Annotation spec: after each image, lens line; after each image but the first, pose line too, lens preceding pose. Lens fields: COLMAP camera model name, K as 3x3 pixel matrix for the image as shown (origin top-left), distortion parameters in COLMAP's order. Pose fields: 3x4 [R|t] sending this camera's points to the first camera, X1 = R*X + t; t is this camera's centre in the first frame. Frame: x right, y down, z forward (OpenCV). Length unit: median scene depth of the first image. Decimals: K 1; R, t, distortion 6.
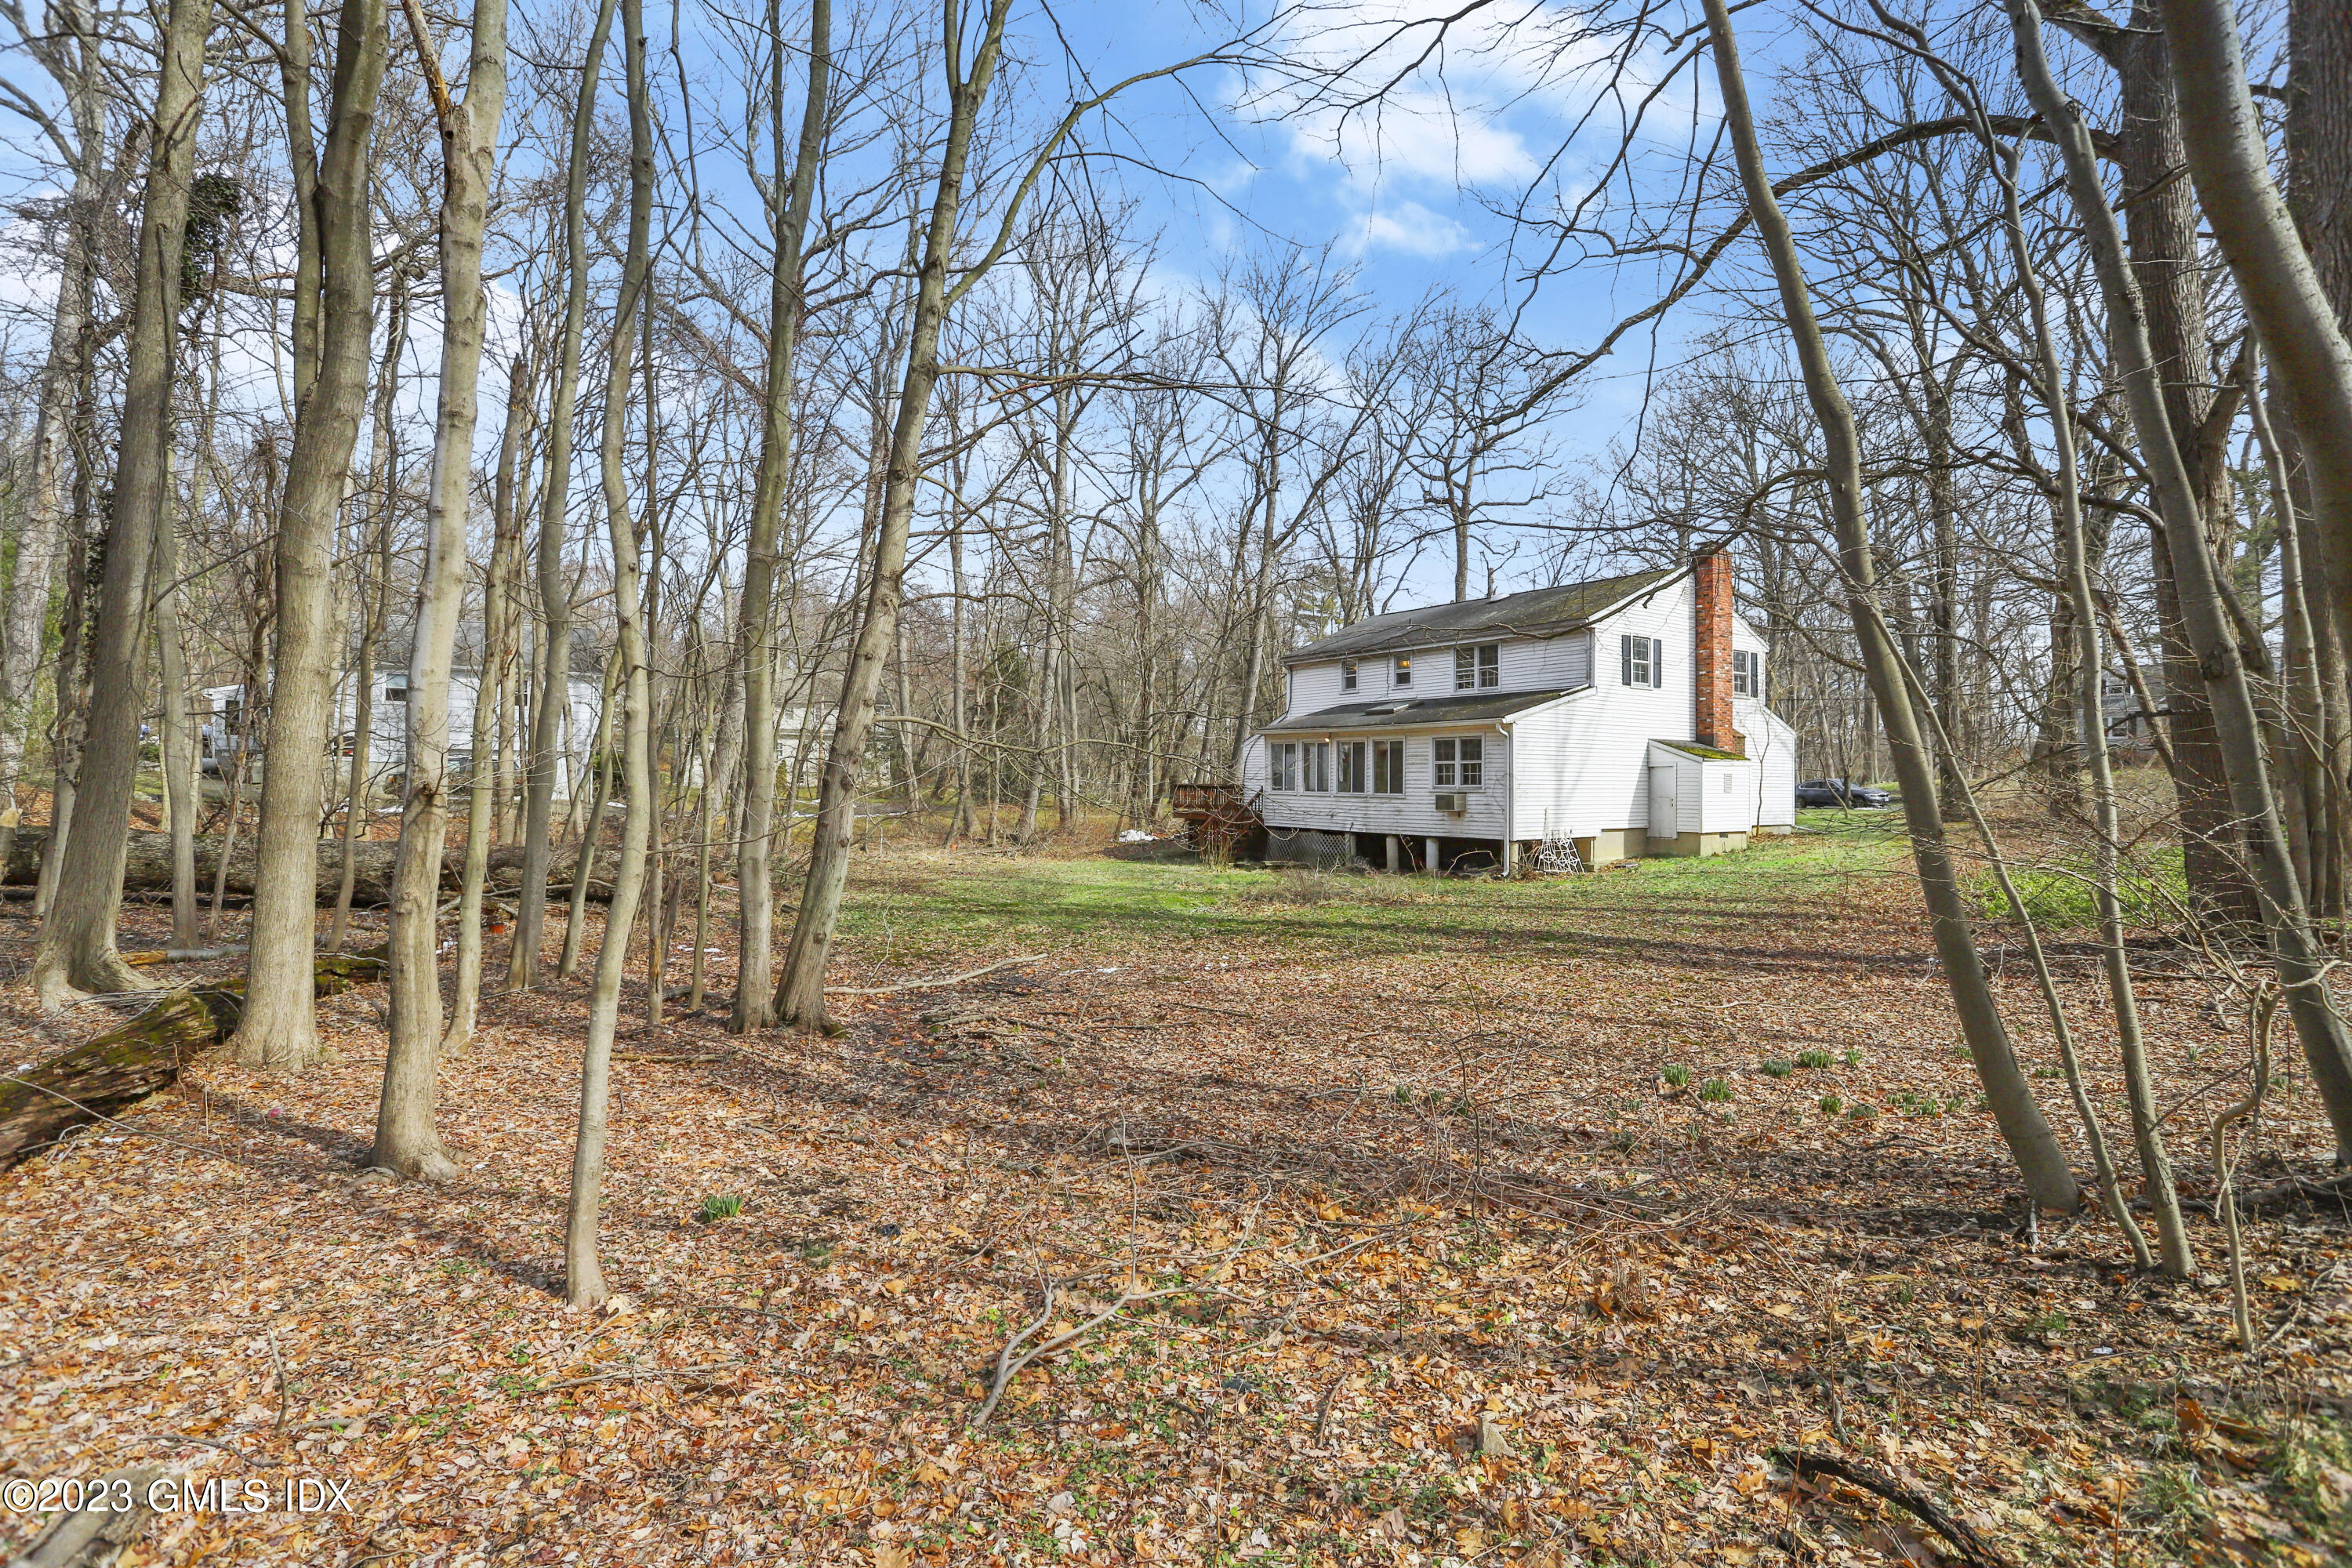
lens RADIAL K [[1169.2, 0, 1171.8], [0, 1169.2, 750.9], [0, 0, 1]] dist [-0.003878, -0.000286]
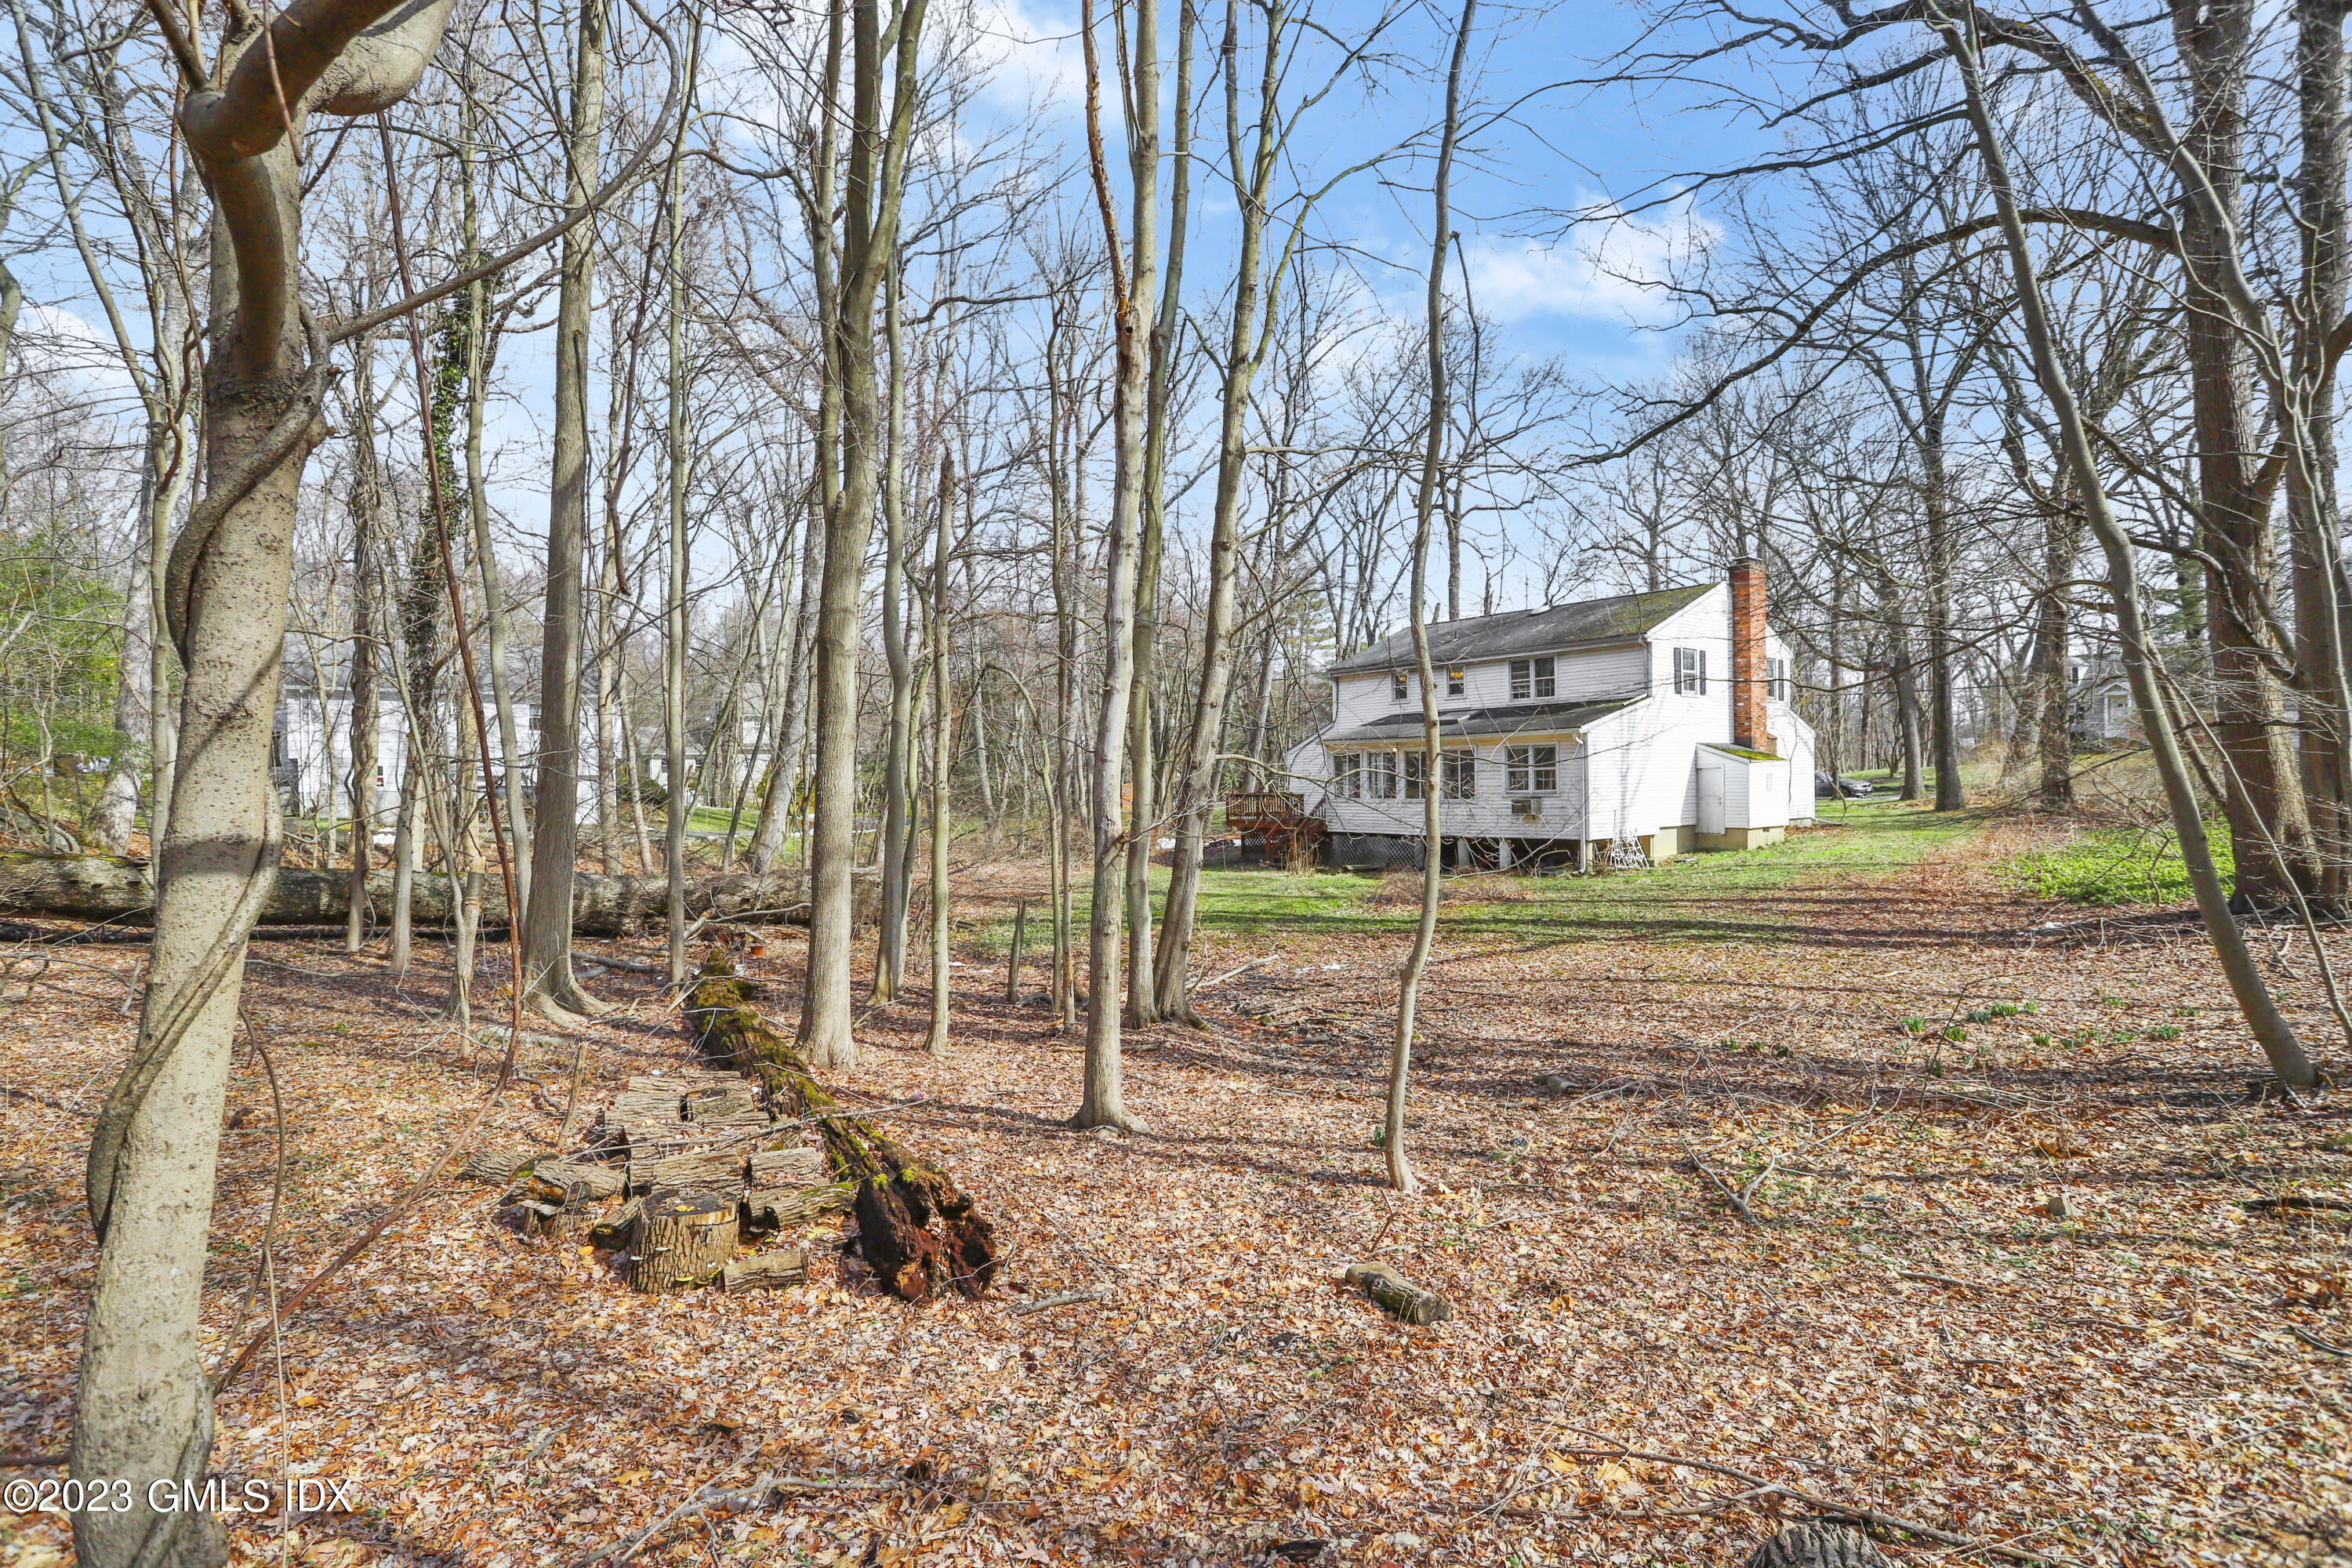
lens RADIAL K [[1204.9, 0, 1180.3], [0, 1204.9, 792.0], [0, 0, 1]] dist [-0.000032, 0.000105]
pose [[0.997411, -0.025860, 0.067105, -0.144858], [0.023640, 0.999153, 0.033676, -0.013454], [-0.067919, -0.032003, 0.997177, -0.082474]]
